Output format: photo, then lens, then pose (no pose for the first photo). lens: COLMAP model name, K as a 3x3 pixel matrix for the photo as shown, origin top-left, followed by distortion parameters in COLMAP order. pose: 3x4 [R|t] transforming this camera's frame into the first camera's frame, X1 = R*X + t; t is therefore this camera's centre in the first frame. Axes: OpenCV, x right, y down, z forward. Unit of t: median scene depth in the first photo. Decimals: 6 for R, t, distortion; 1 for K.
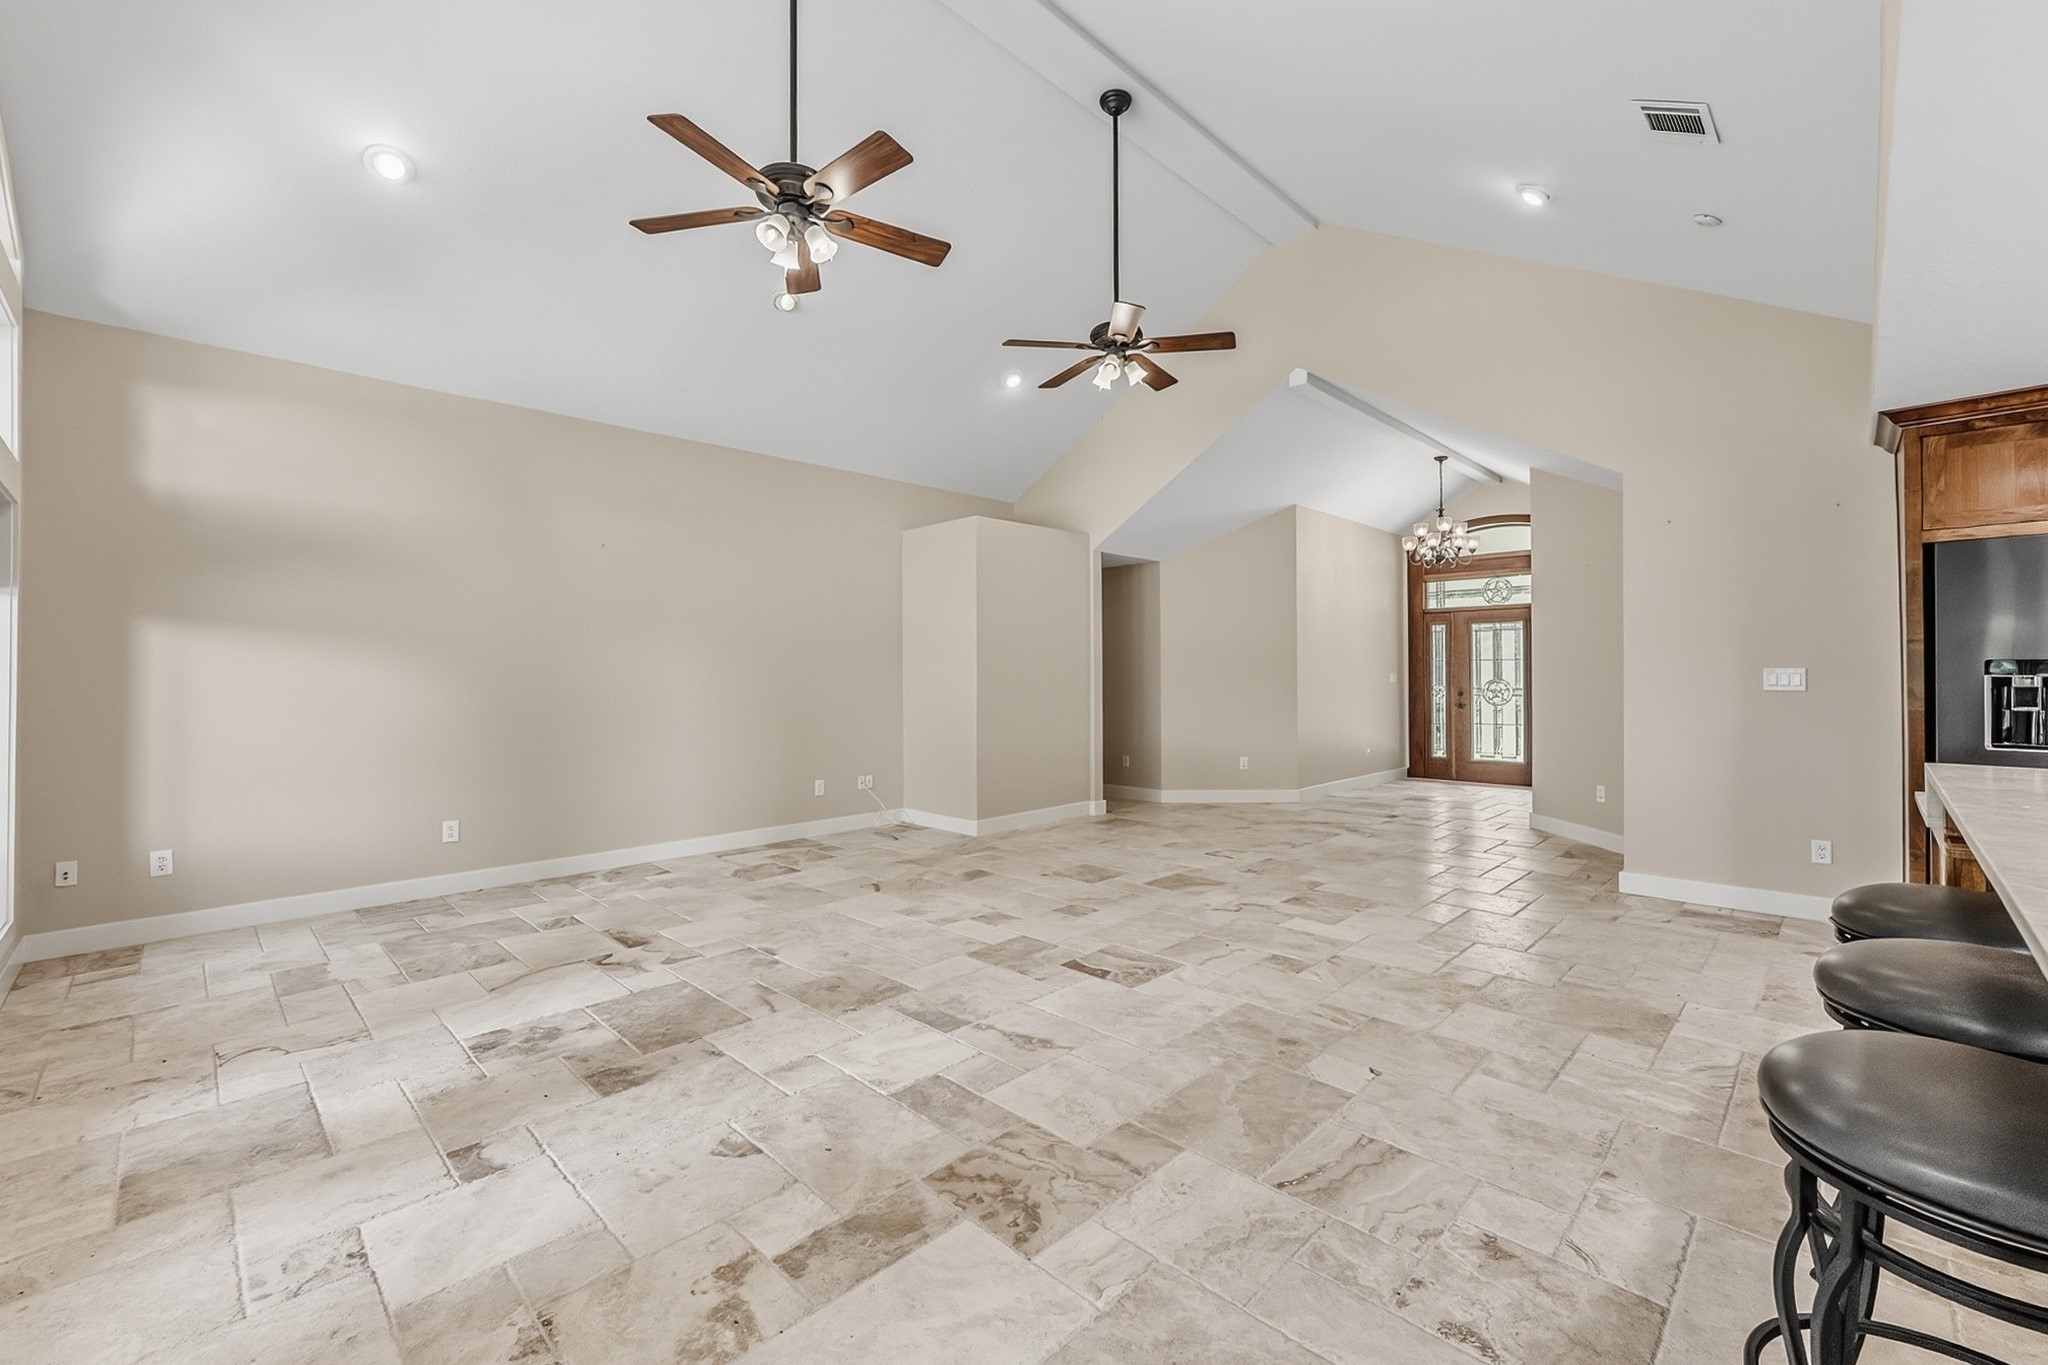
lens RADIAL K [[846.6, 0, 1016.5], [0, 846.6, 673.1], [0, 0, 1]] dist [-0.002819, -0.000426]
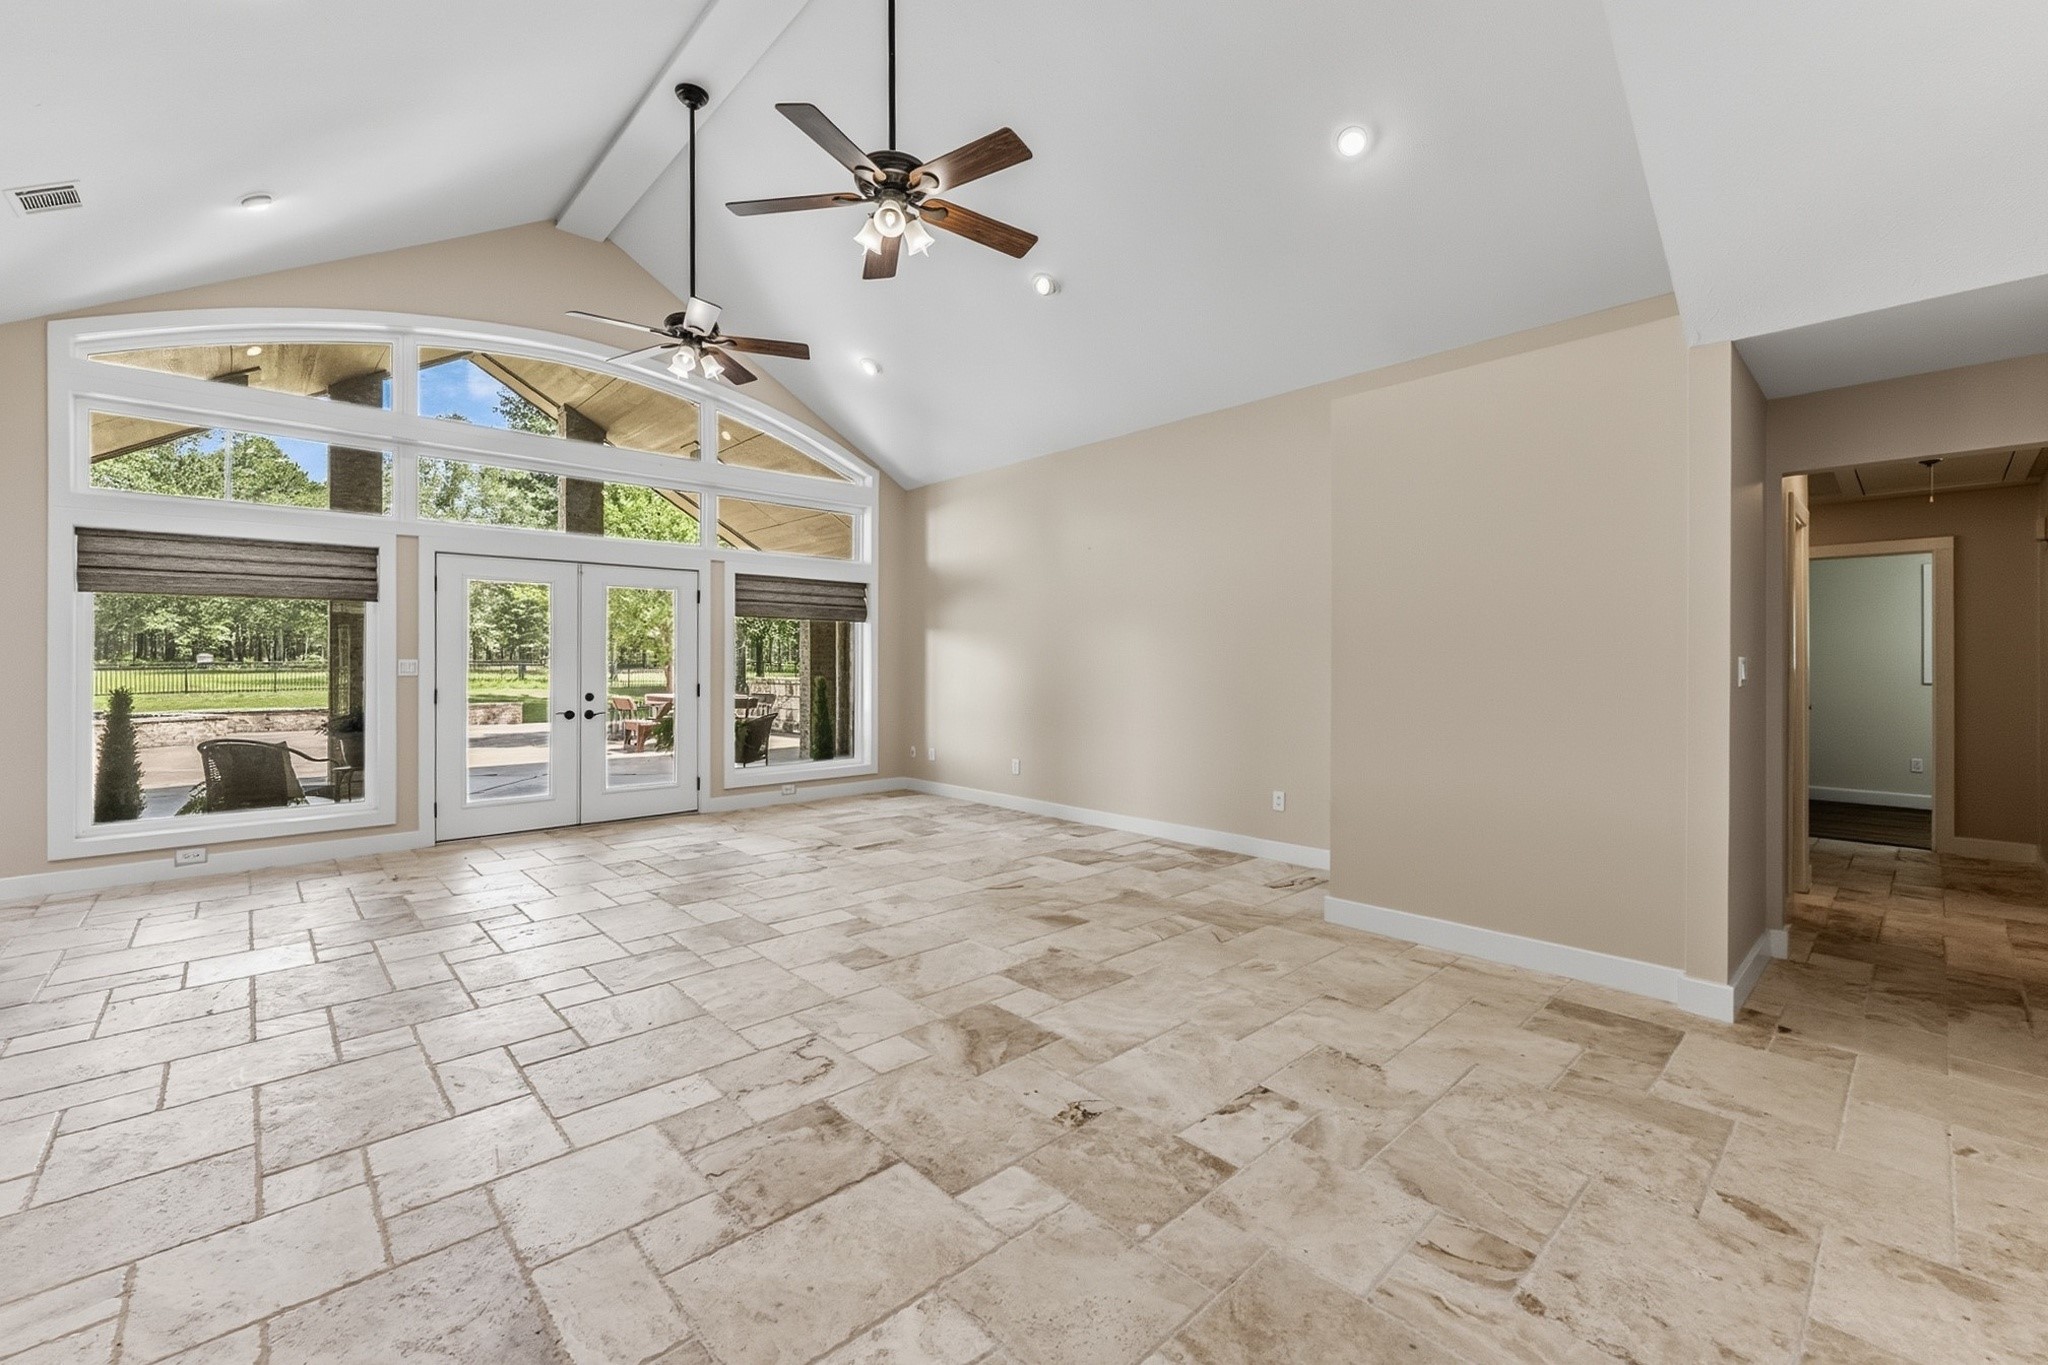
lens RADIAL K [[846.6, 0, 1037.1], [0, 846.6, 673.7], [0, 0, 1]] dist [-0.002819, -0.000426]
pose [[-0.020087, 0.008178, -0.999765, 1.196382], [-0.006010, 0.999947, 0.008300, 0.013048], [0.999780, 0.006175, -0.020037, 1.657942]]
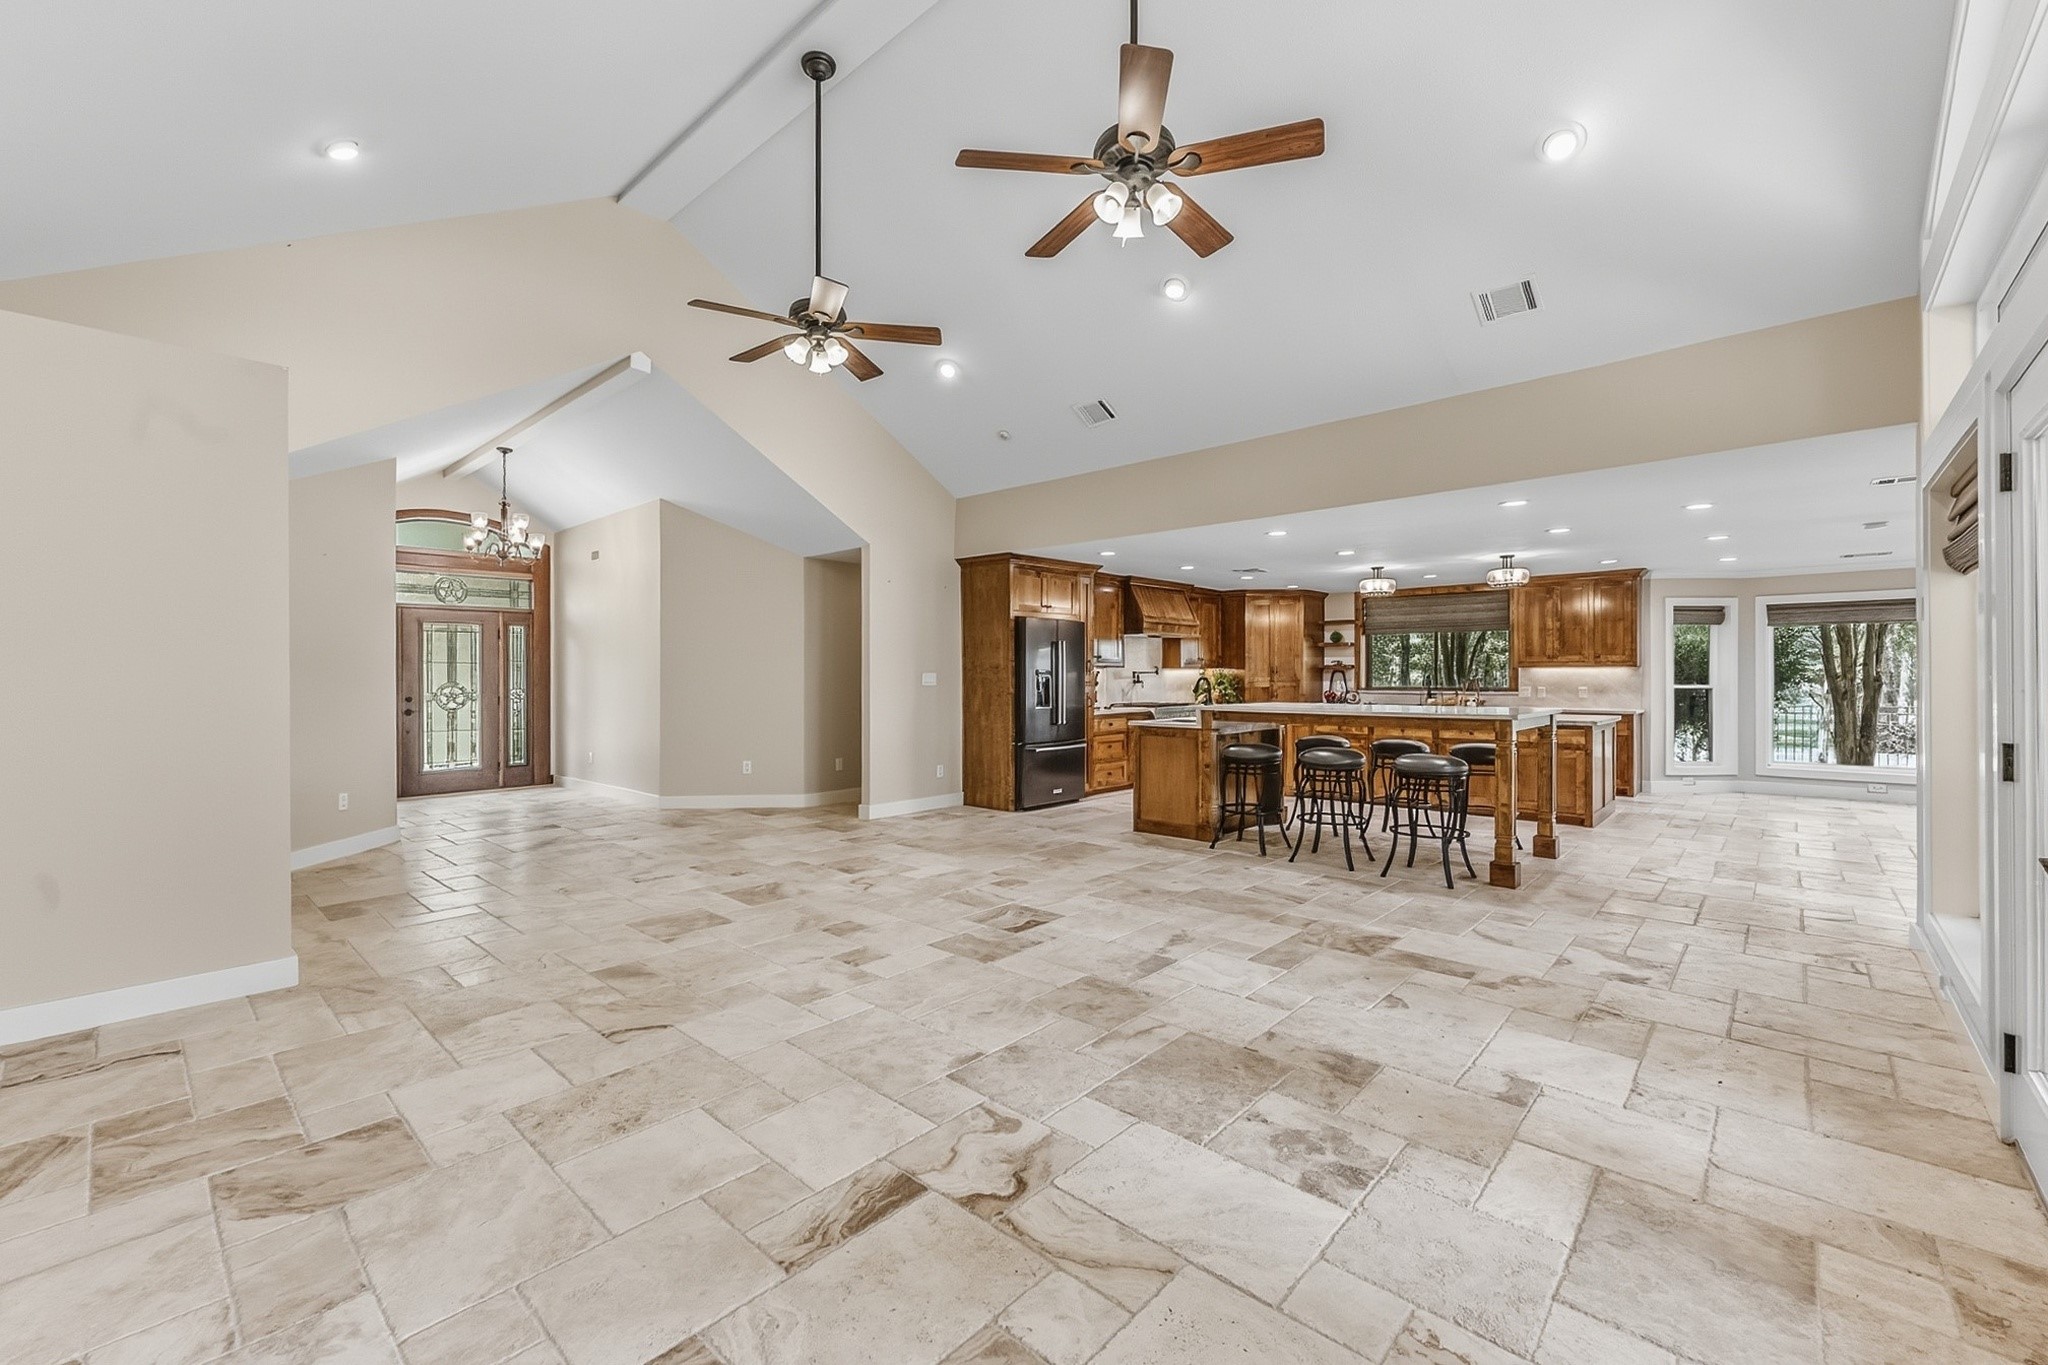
lens RADIAL K [[846.6, 0, 1017.8], [0, 846.6, 676.7], [0, 0, 1]] dist [-0.002819, -0.000426]
pose [[-0.045552, 0.002309, 0.998959, -1.225684], [0.001037, 0.999997, -0.002264, 0.008354], [-0.998961, 0.000933, -0.045555, 1.201093]]
